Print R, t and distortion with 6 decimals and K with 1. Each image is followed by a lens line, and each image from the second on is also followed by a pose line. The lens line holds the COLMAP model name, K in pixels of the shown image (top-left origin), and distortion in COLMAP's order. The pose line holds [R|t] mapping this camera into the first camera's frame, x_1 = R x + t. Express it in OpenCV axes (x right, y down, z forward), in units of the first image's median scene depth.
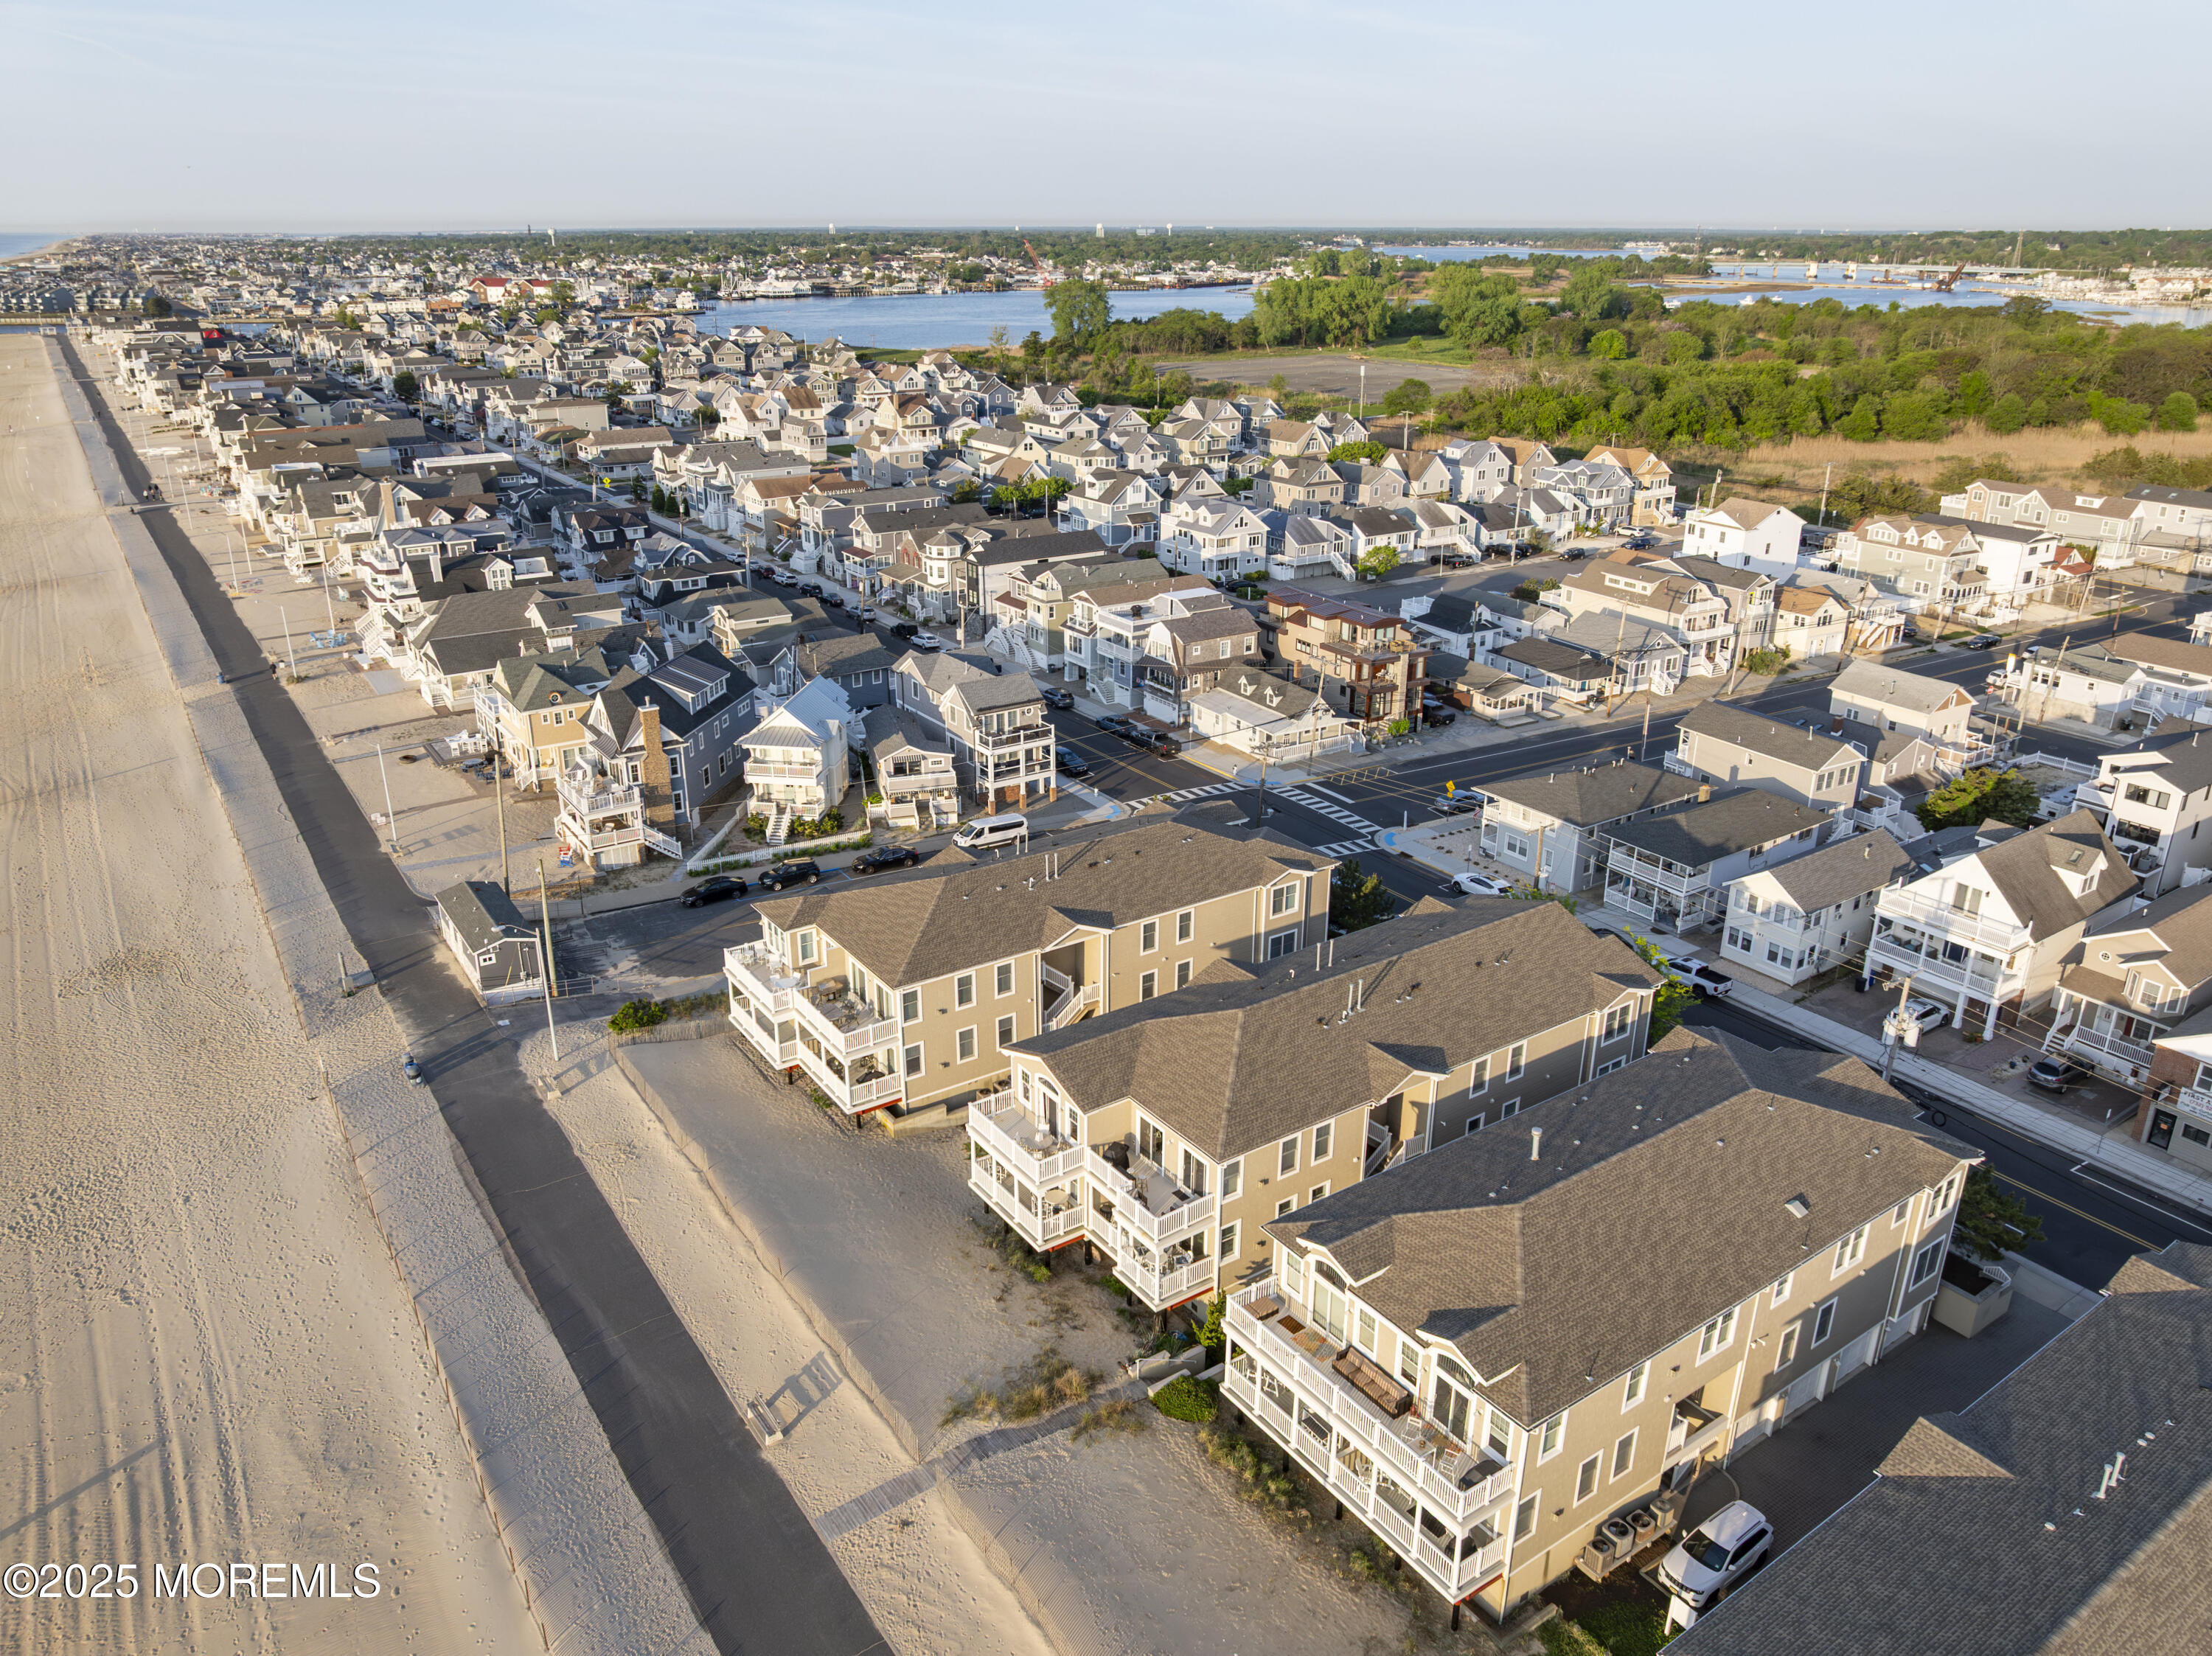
lens RADIAL K [[1557.8, 0, 1107.6], [0, 1557.8, 779.8], [0, 0, 1]] dist [-0.036533, -0.000595]
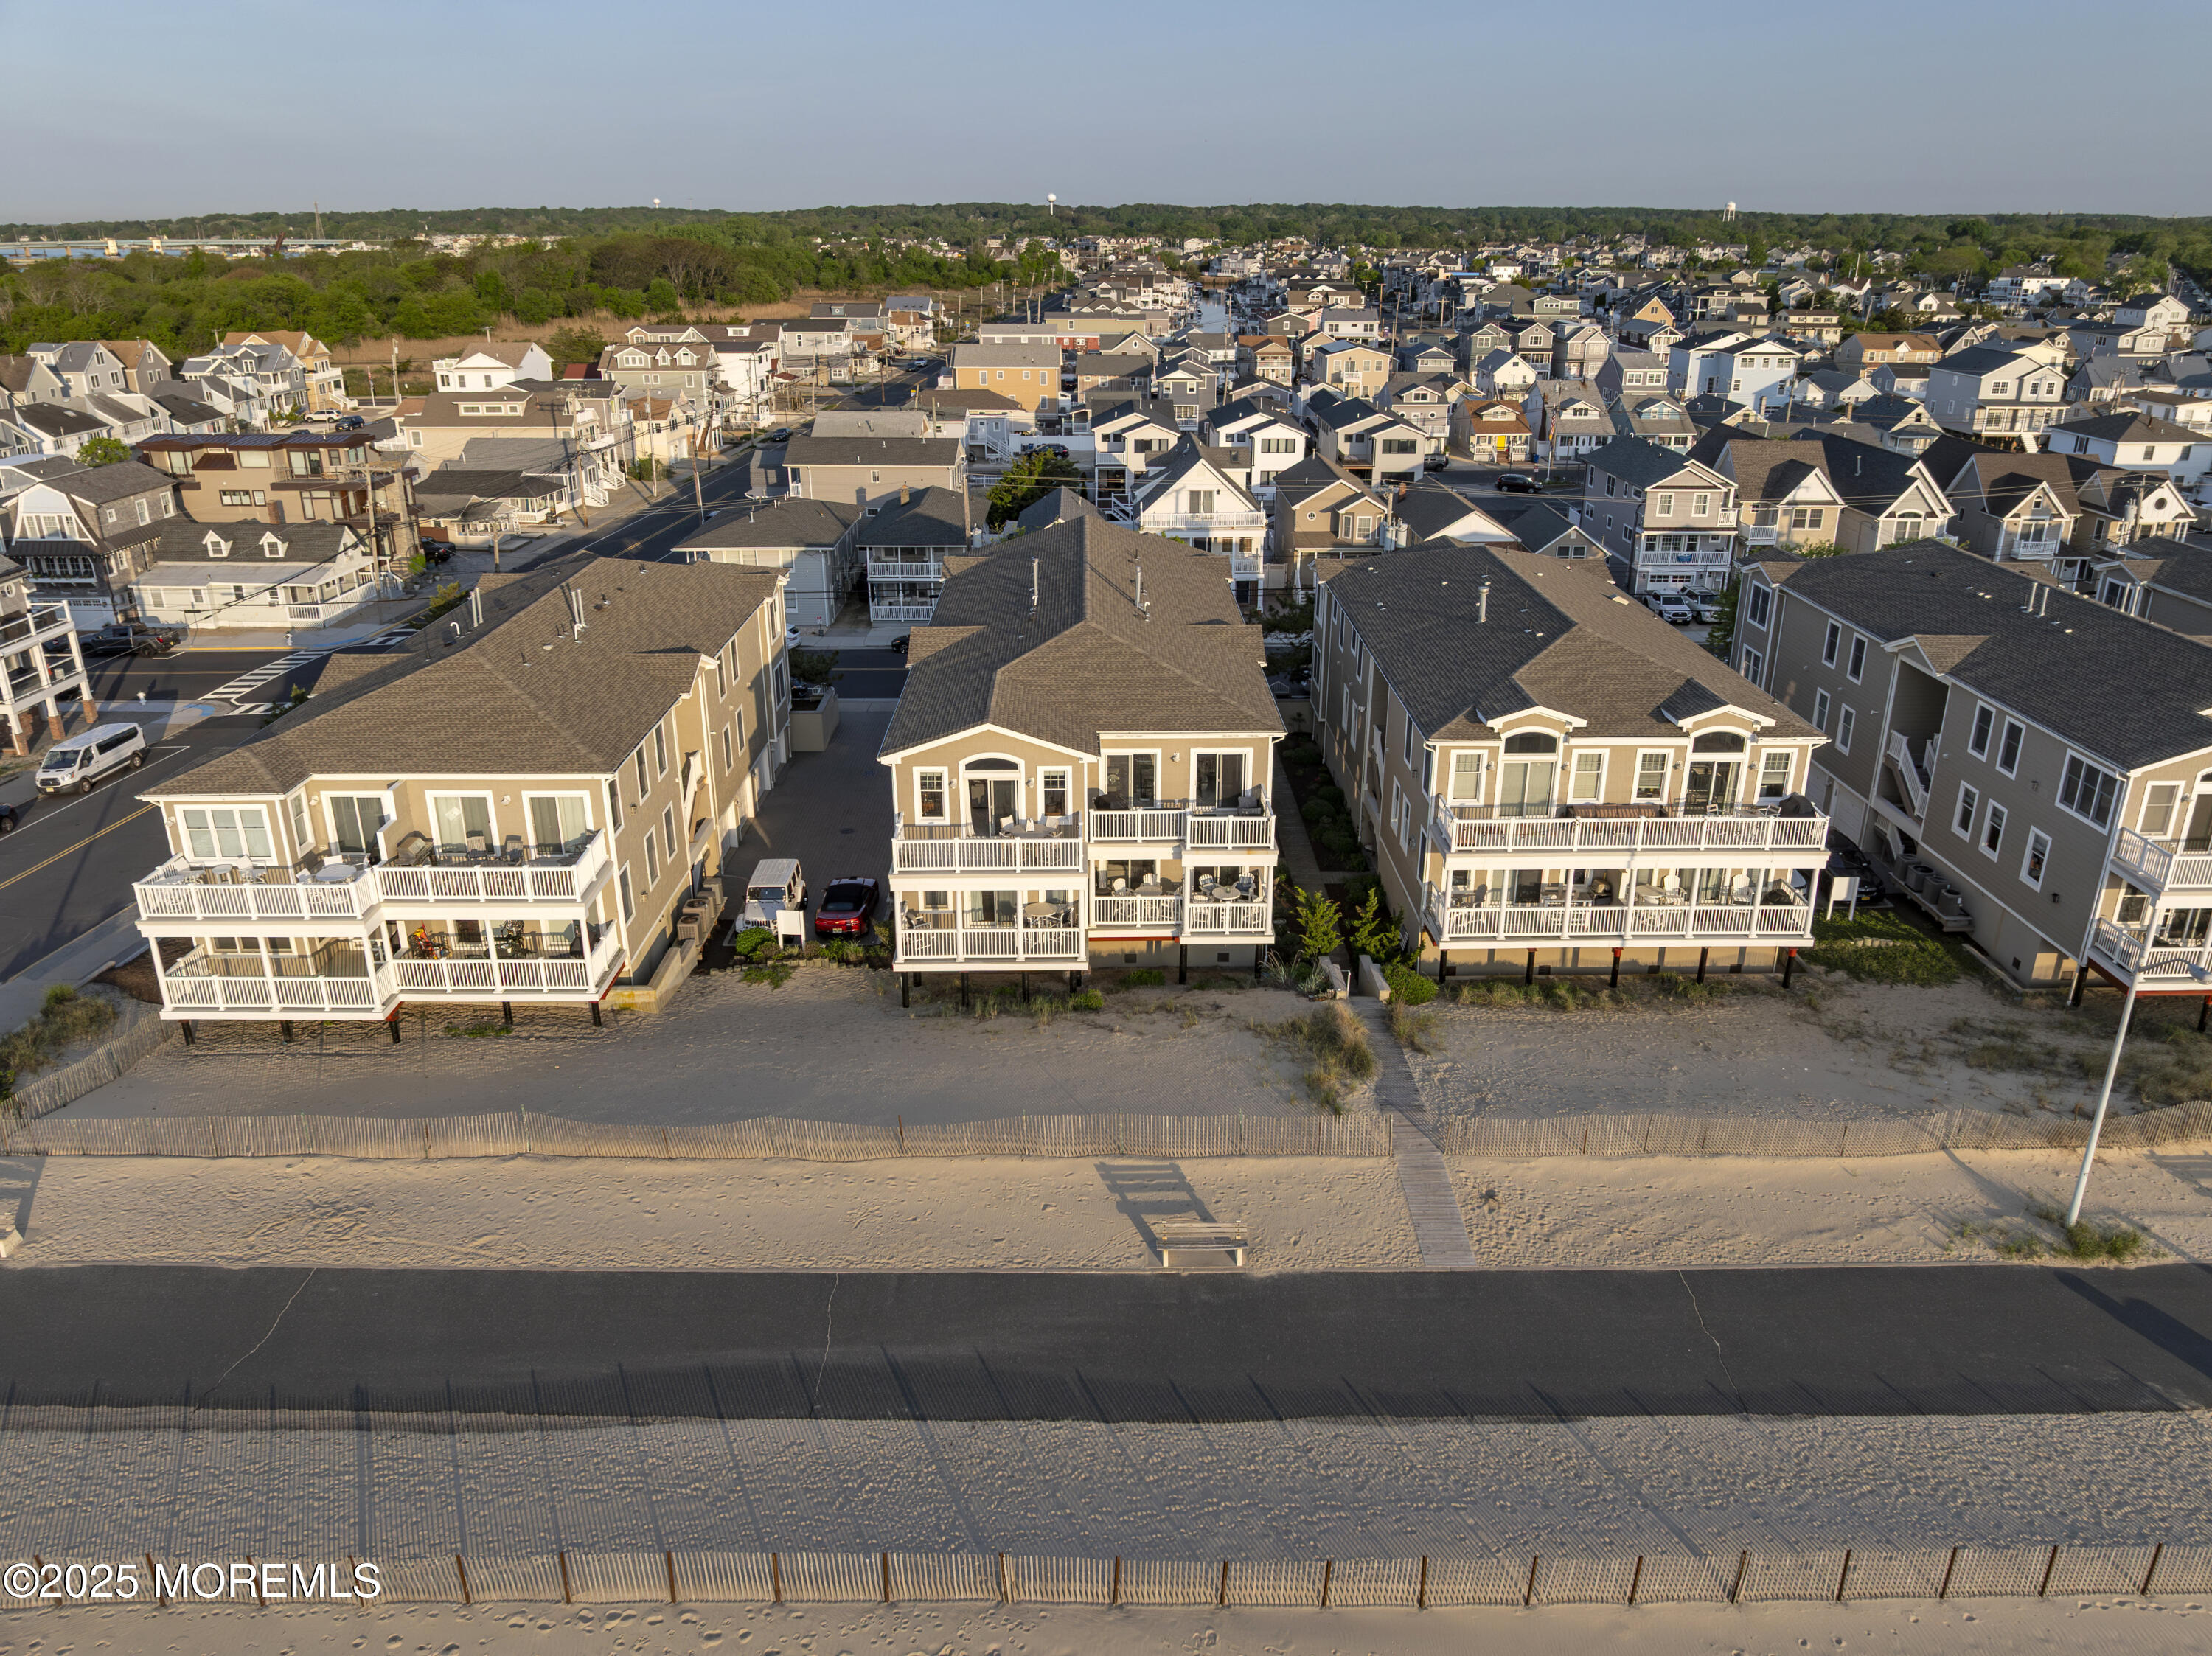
lens RADIAL K [[1557.8, 0, 1107.7], [0, 1557.8, 808.6], [0, 0, 1]] dist [-0.036533, -0.000595]
pose [[0.556891, -0.297192, 0.775597, -0.329325], [0.278183, 0.946601, 0.162977, 0.066439], [-0.782615, 0.124998, 0.609827, 0.306546]]
